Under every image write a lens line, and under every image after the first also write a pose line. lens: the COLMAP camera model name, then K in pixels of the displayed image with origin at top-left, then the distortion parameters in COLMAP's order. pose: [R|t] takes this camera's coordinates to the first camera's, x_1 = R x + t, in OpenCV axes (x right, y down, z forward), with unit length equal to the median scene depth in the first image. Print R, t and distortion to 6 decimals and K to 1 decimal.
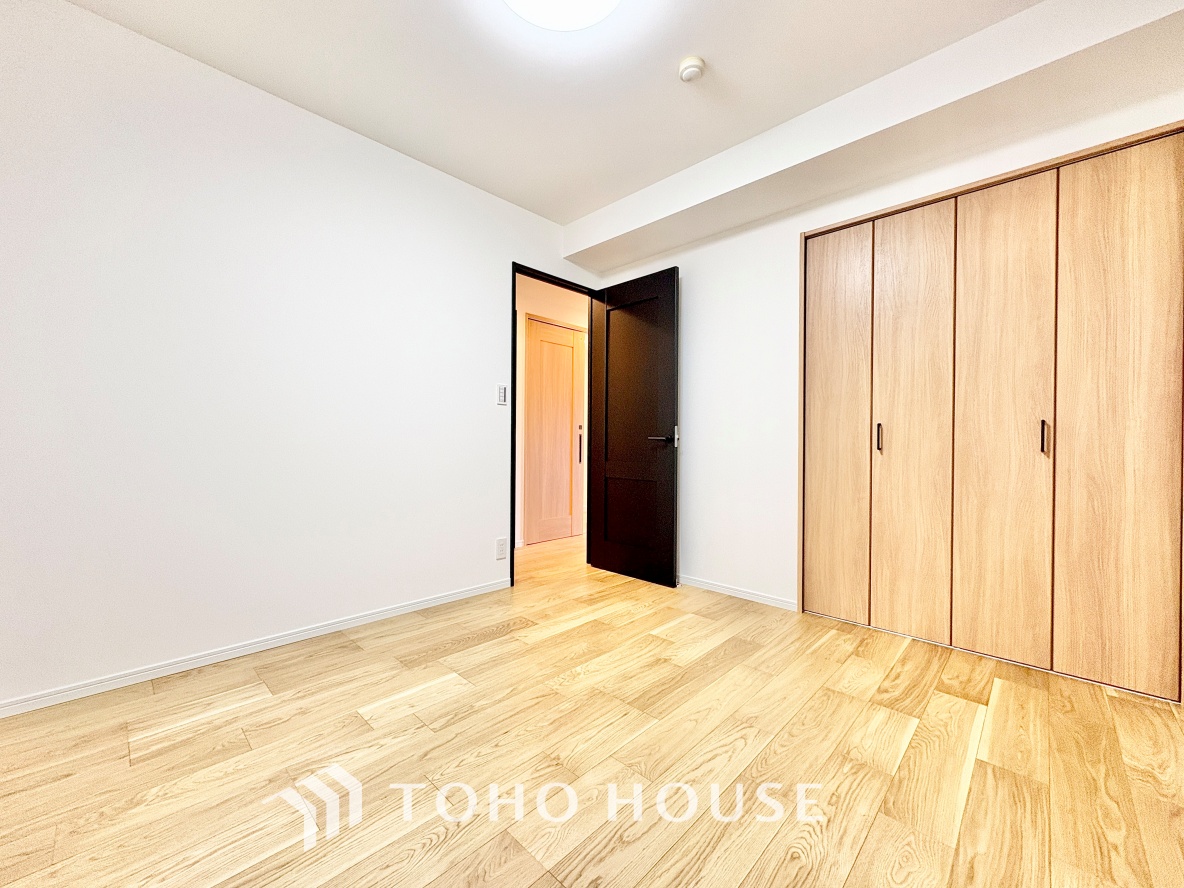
lens RADIAL K [[470.0, 0, 591.7], [0, 470.0, 444.6], [0, 0, 1]] dist [-0.001040, 0.000172]
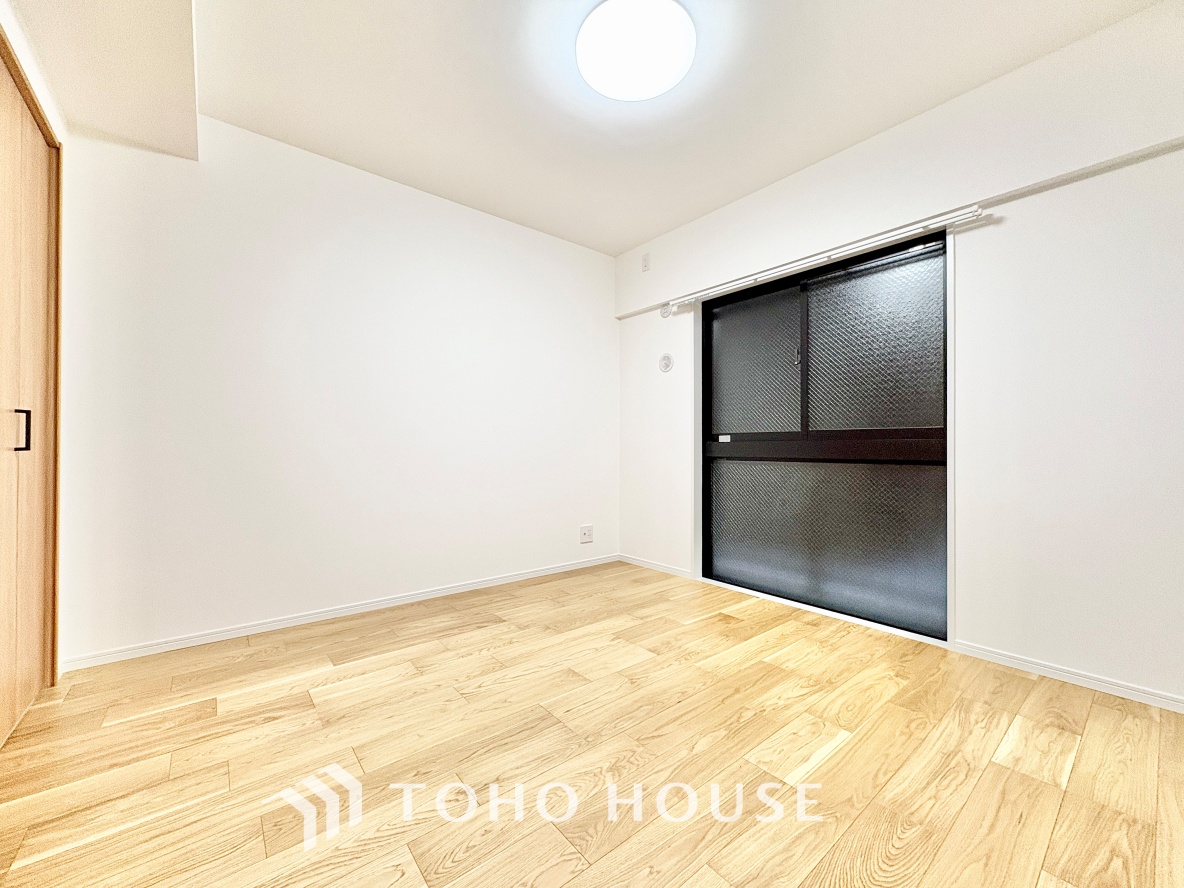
lens RADIAL K [[470.0, 0, 591.7], [0, 470.0, 444.6], [0, 0, 1]] dist [-0.001040, 0.000172]
pose [[-0.992768, -0.008769, 0.119724, -0.091346], [-0.009365, 0.999946, -0.004416, 0.001115], [-0.119679, -0.005506, -0.992797, 1.916675]]
